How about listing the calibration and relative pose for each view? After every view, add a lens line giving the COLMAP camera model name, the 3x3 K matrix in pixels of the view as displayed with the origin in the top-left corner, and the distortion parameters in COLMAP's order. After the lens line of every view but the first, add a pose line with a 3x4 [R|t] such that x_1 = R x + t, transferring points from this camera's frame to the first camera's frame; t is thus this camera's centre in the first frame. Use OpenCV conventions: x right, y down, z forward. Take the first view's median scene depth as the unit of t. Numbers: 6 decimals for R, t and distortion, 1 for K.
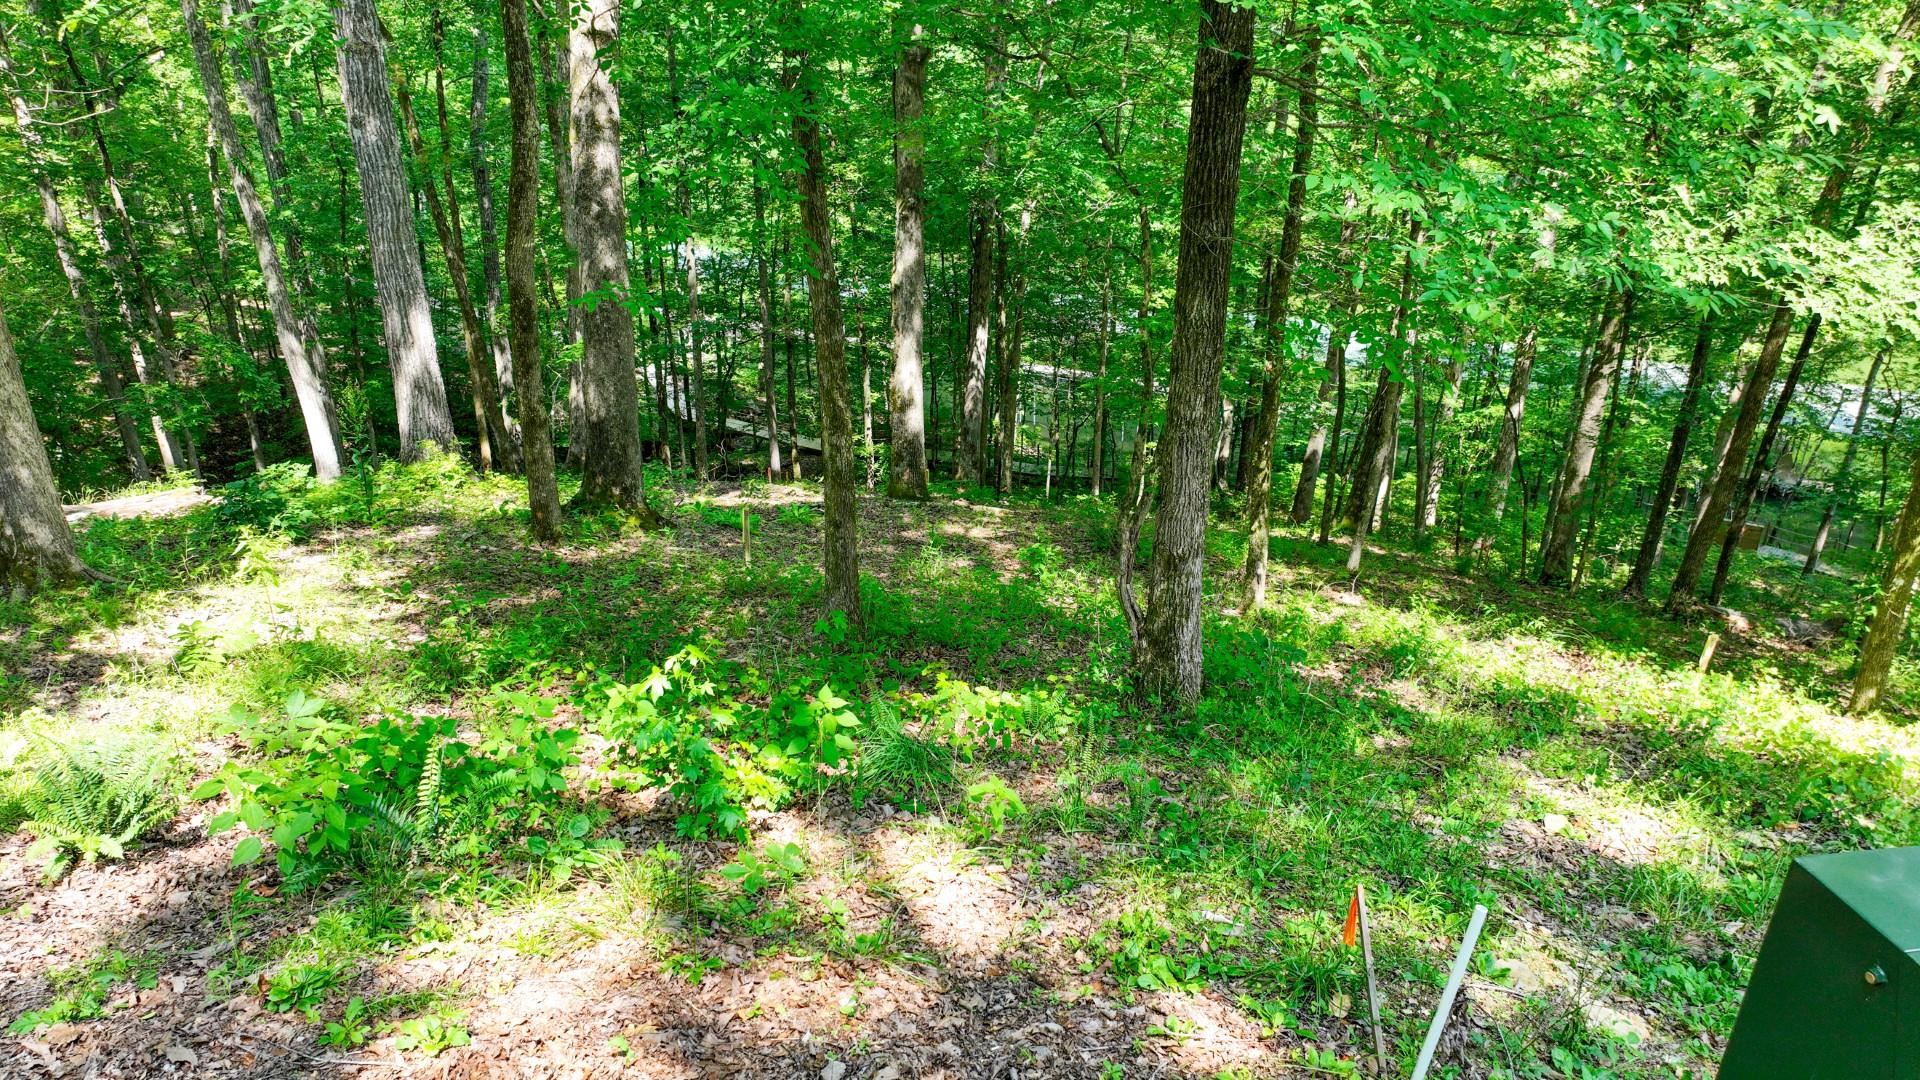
lens RADIAL K [[1347.2, 0, 965.9], [0, 1347.2, 536.6], [0, 0, 1]] dist [-0.005659, 0.022119]
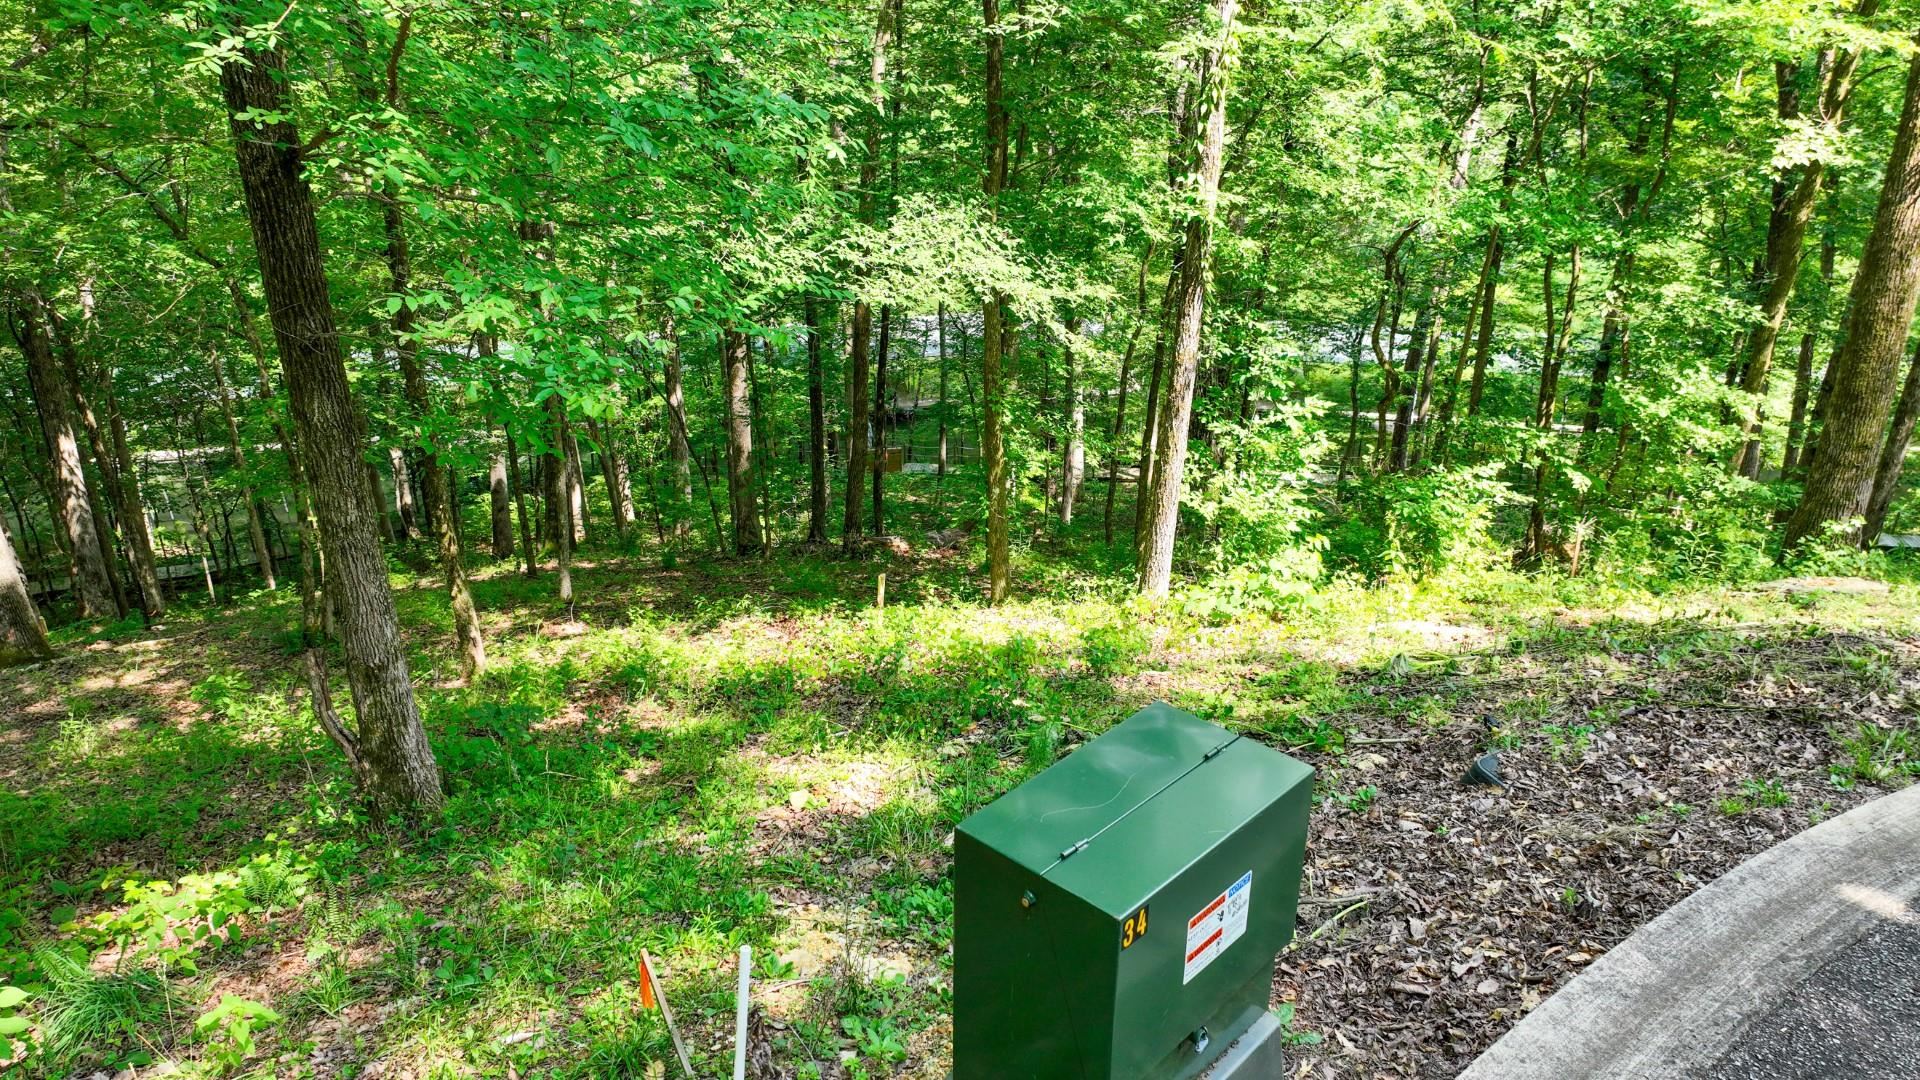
lens RADIAL K [[1347.2, 0, 955.5], [0, 1347.2, 540.6], [0, 0, 1]] dist [-0.005659, 0.022119]
pose [[0.811058, -0.259916, 0.524051, 0.008250], [0.260620, 0.962596, 0.074070, -0.018094], [-0.523701, 0.076503, 0.848460, -0.008888]]
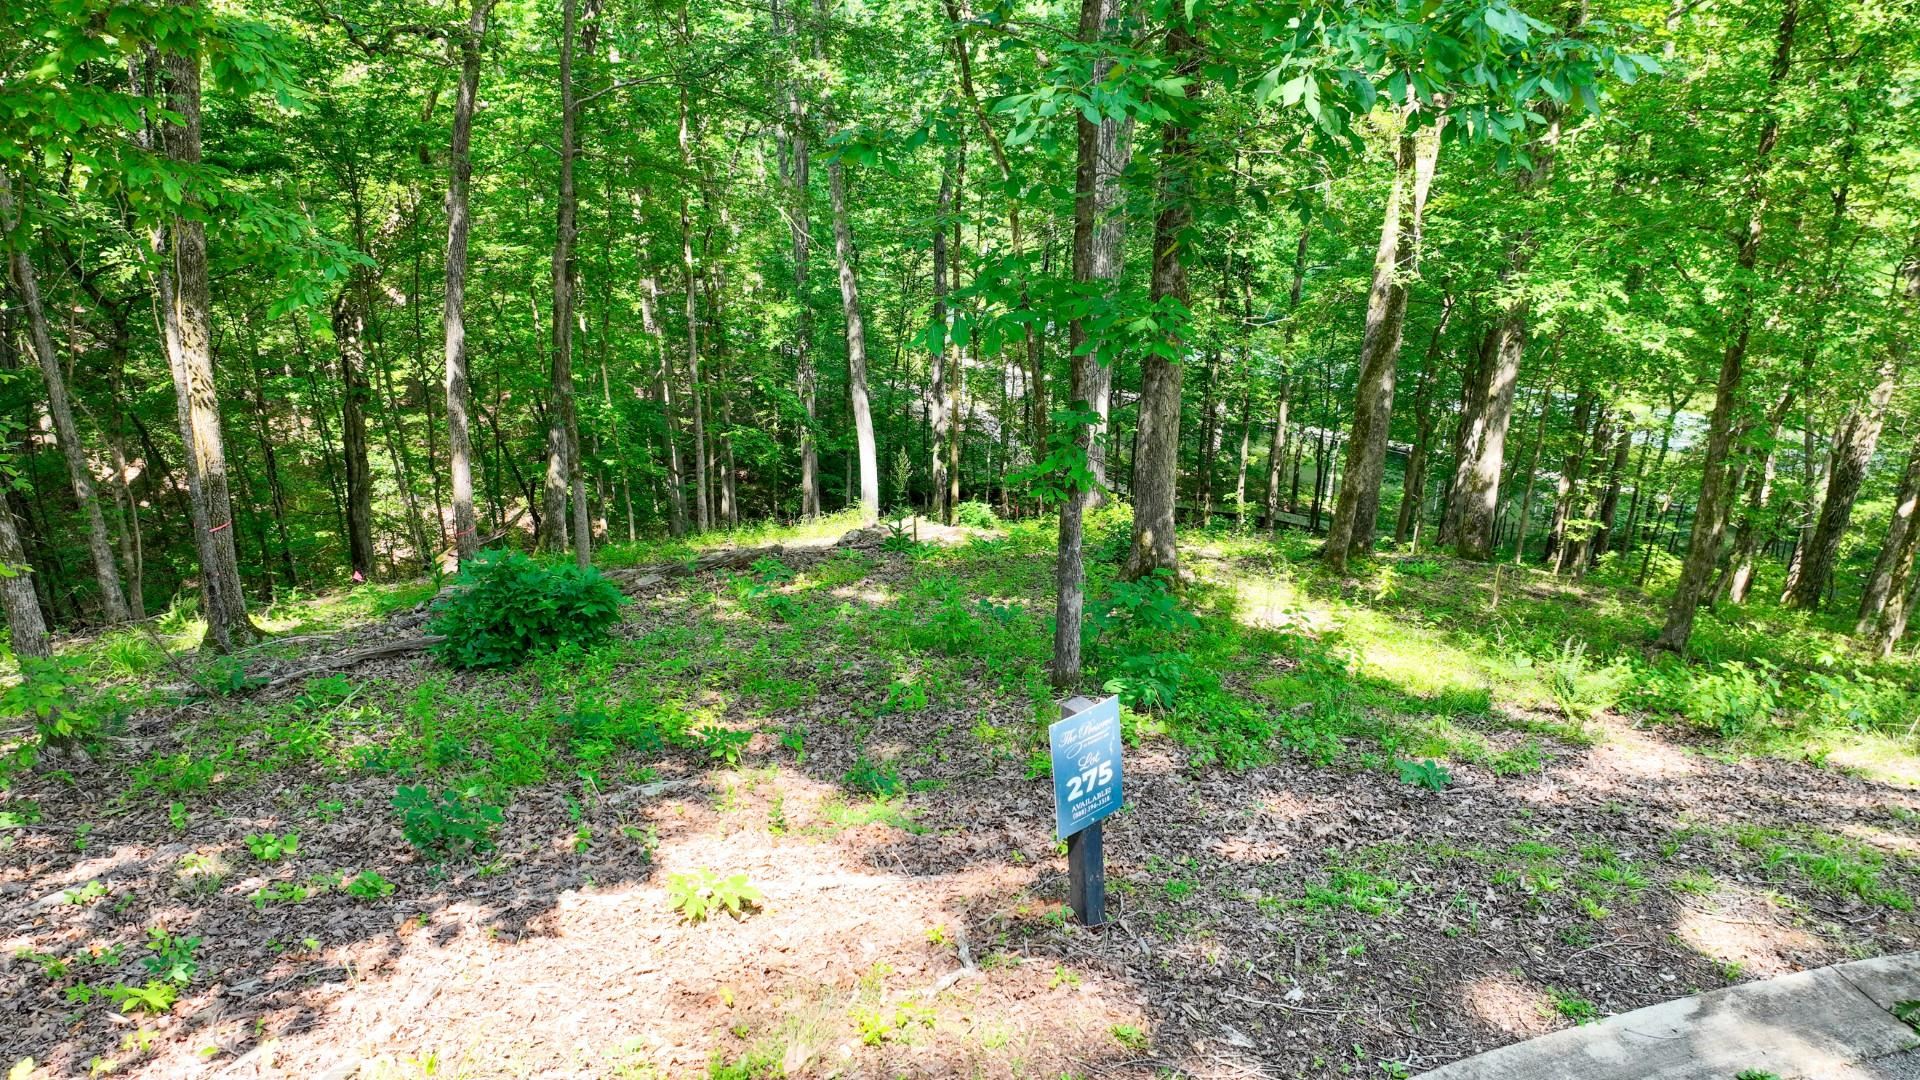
lens RADIAL K [[1347.2, 0, 960.7], [0, 1347.2, 542.3], [0, 0, 1]] dist [-0.005659, 0.022119]
pose [[0.986547, 0.063551, -0.150618, -0.466781], [-0.067998, 0.997383, -0.024556, 0.027399], [0.148663, 0.034467, 0.988287, -0.468208]]
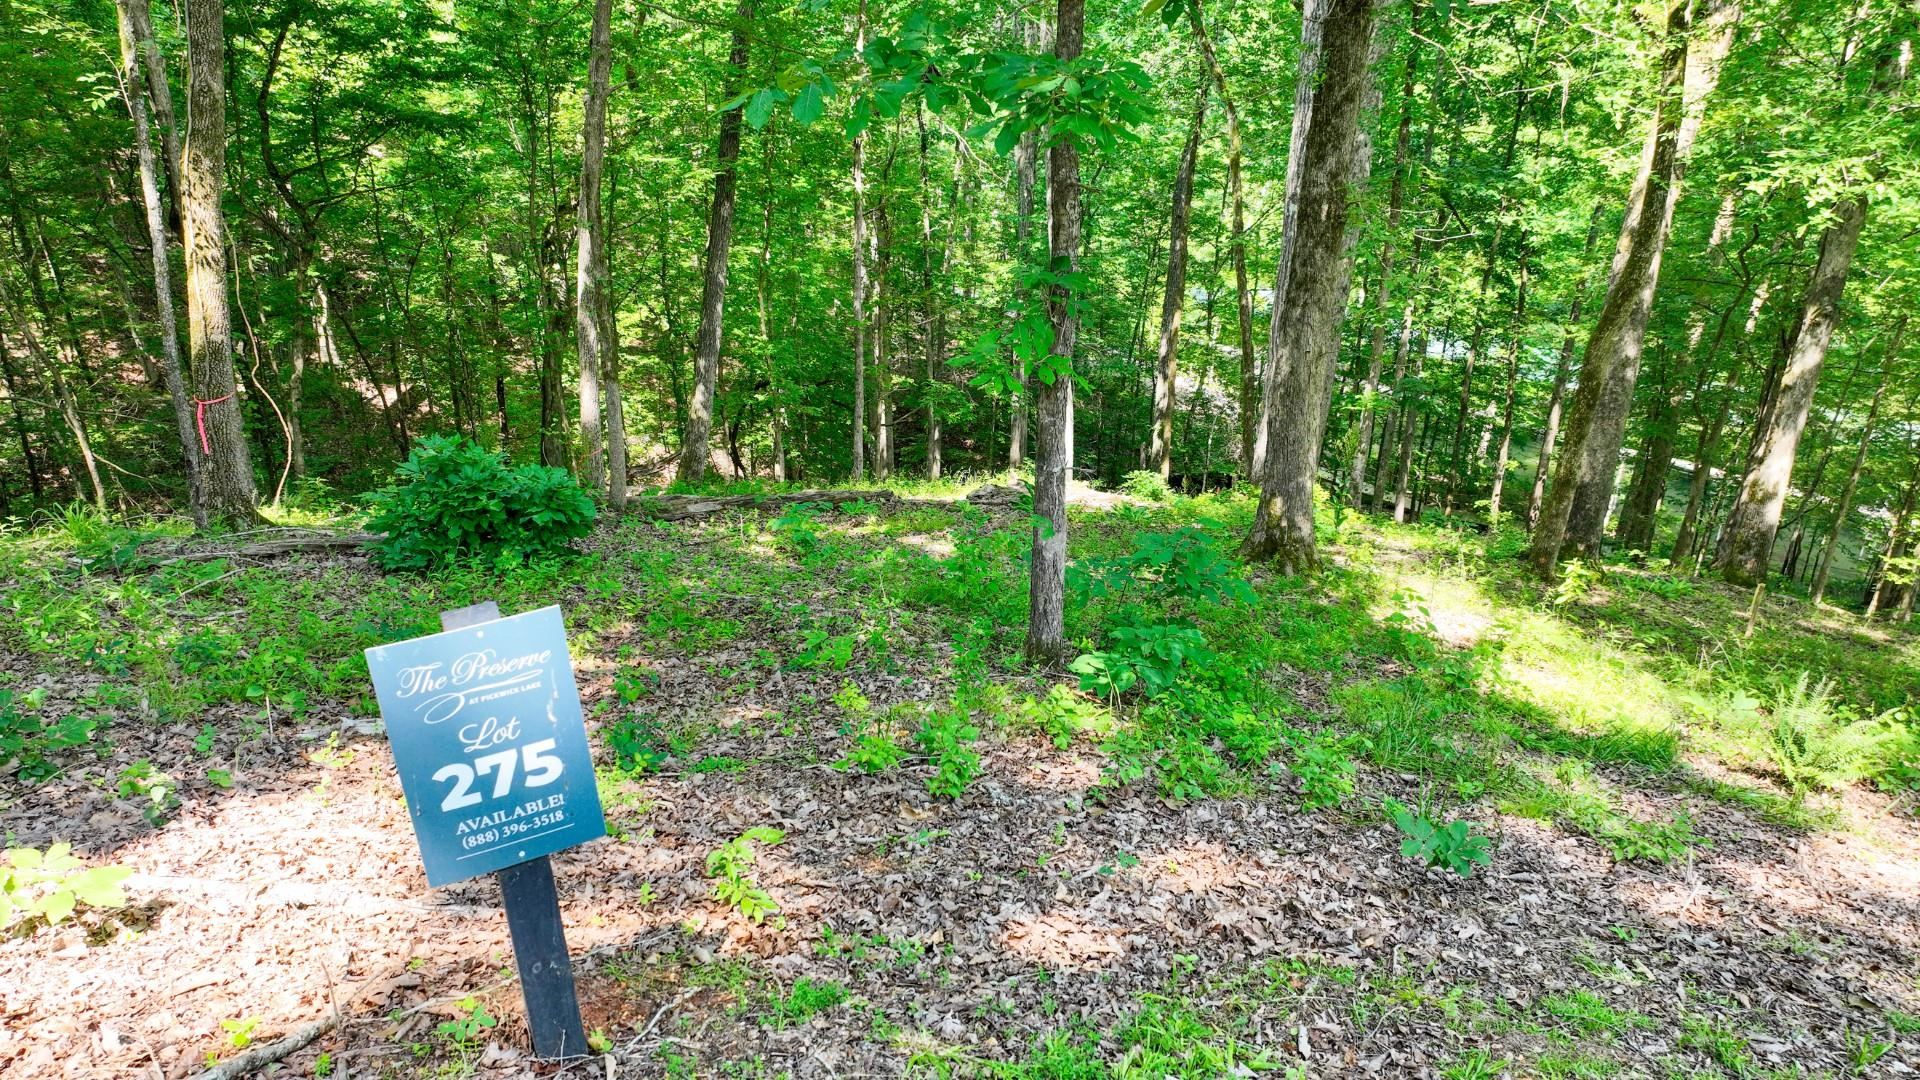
lens RADIAL K [[1347.2, 0, 963.0], [0, 1347.2, 542.5], [0, 0, 1]] dist [-0.005659, 0.022119]
pose [[0.931565, 0.151041, -0.330715, -0.375110], [-0.157933, 0.987431, 0.006101, 0.038705], [0.327480, 0.046548, 0.943711, -0.258708]]
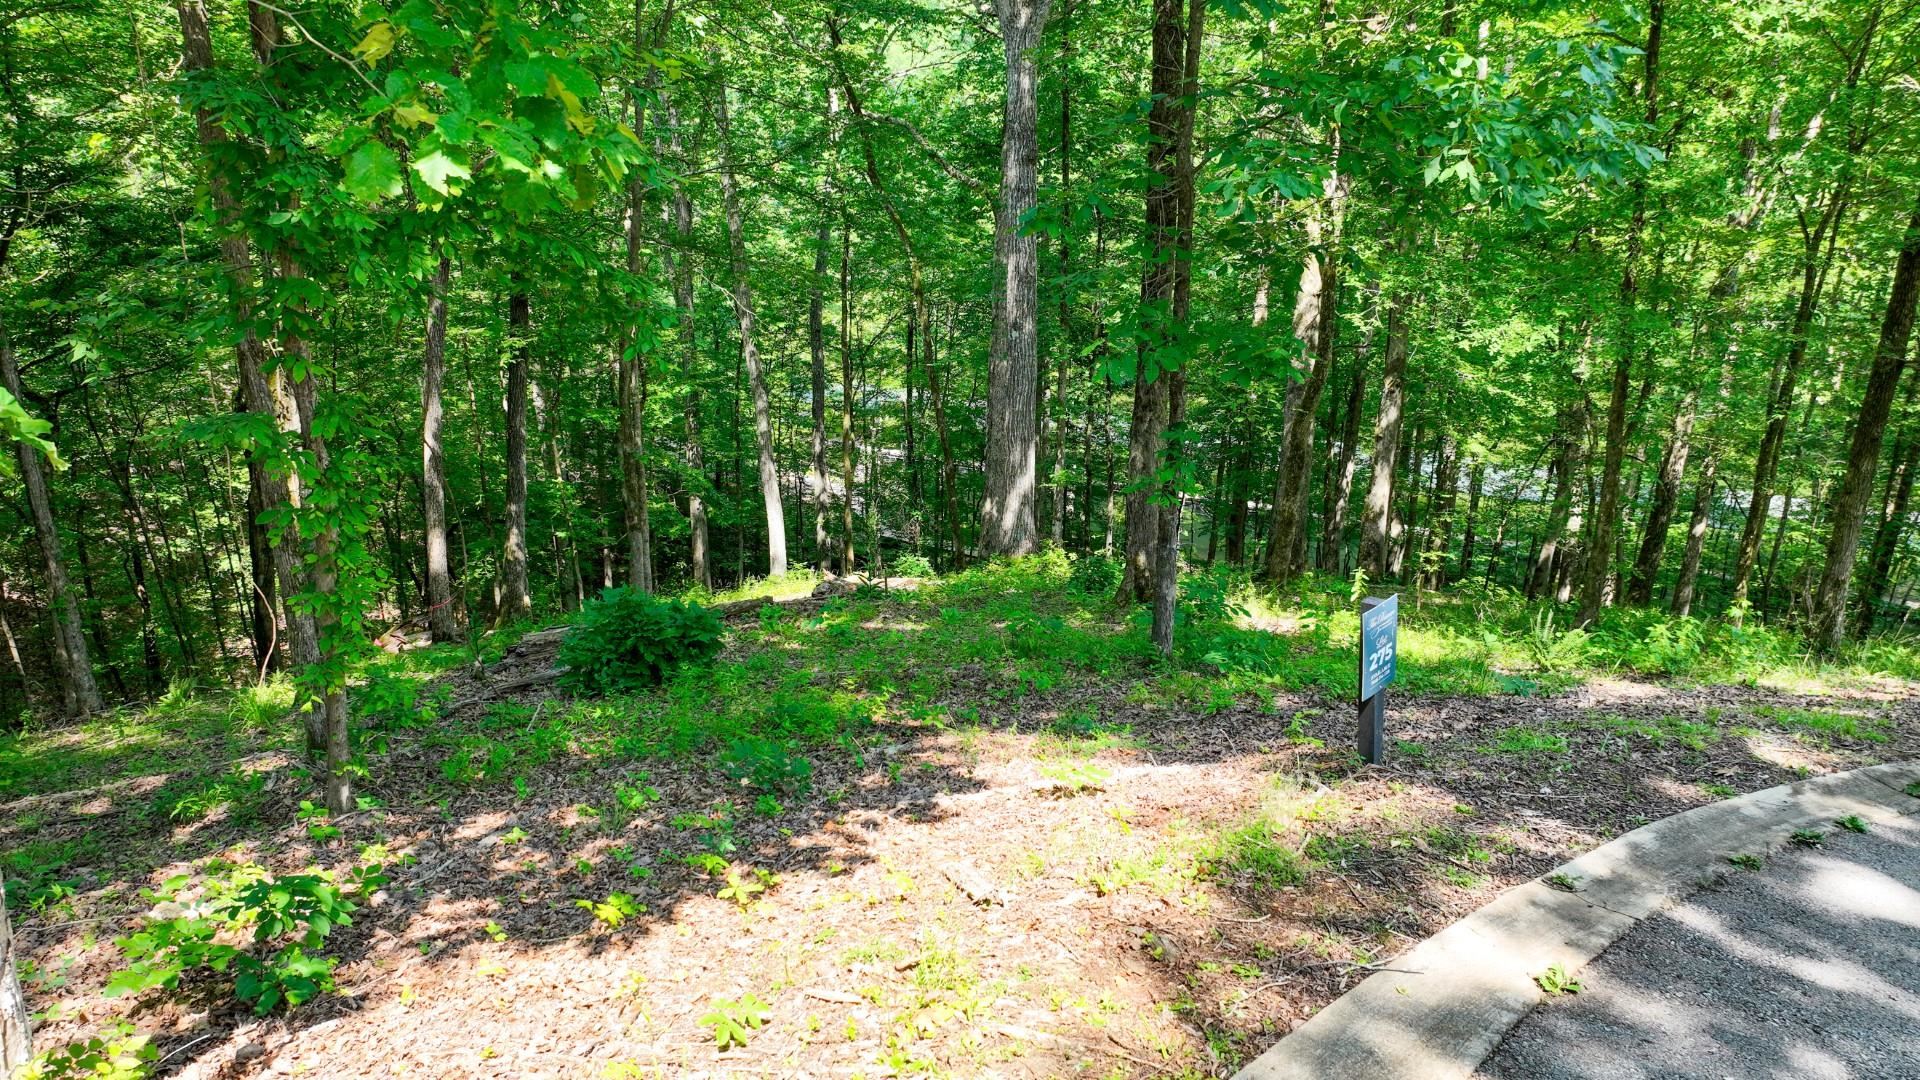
lens RADIAL K [[1347.2, 0, 959.4], [0, 1347.2, 540.9], [0, 0, 1]] dist [-0.005659, 0.022119]
pose [[0.999679, 0.006818, -0.024412, -0.623986], [-0.008959, 0.996019, -0.088688, 0.081317], [0.023710, 0.088878, 0.995760, -0.609318]]
